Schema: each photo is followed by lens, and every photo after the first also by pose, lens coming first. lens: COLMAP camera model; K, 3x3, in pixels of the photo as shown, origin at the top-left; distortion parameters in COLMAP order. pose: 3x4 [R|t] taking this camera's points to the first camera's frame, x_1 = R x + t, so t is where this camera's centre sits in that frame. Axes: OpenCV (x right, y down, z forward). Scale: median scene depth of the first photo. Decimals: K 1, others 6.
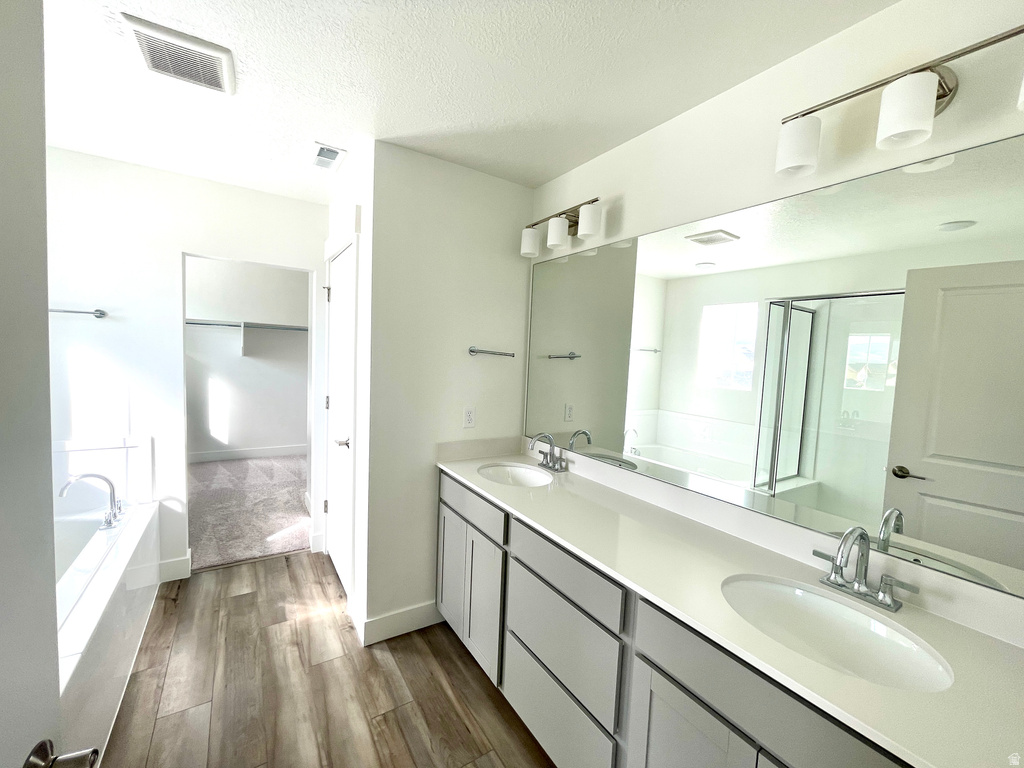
lens RADIAL K [[415.5, 0, 510.0], [0, 415.5, 385.2], [0, 0, 1]] dist [0.000109, -0.000302]
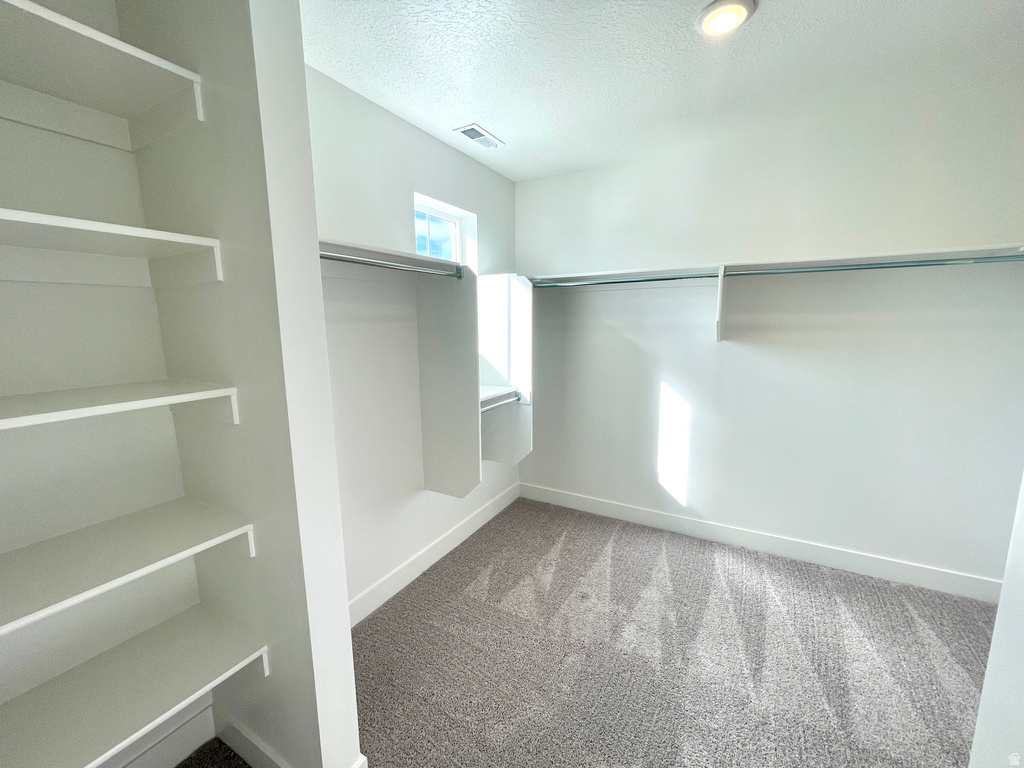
lens RADIAL K [[415.5, 0, 510.2], [0, 415.5, 385.9], [0, 0, 1]] dist [0.000109, -0.000302]
pose [[0.462611, 0.078237, -0.883103, -0.336899], [-0.030002, 0.996910, 0.072603, -0.046842], [0.886054, -0.007092, 0.463528, 0.580725]]
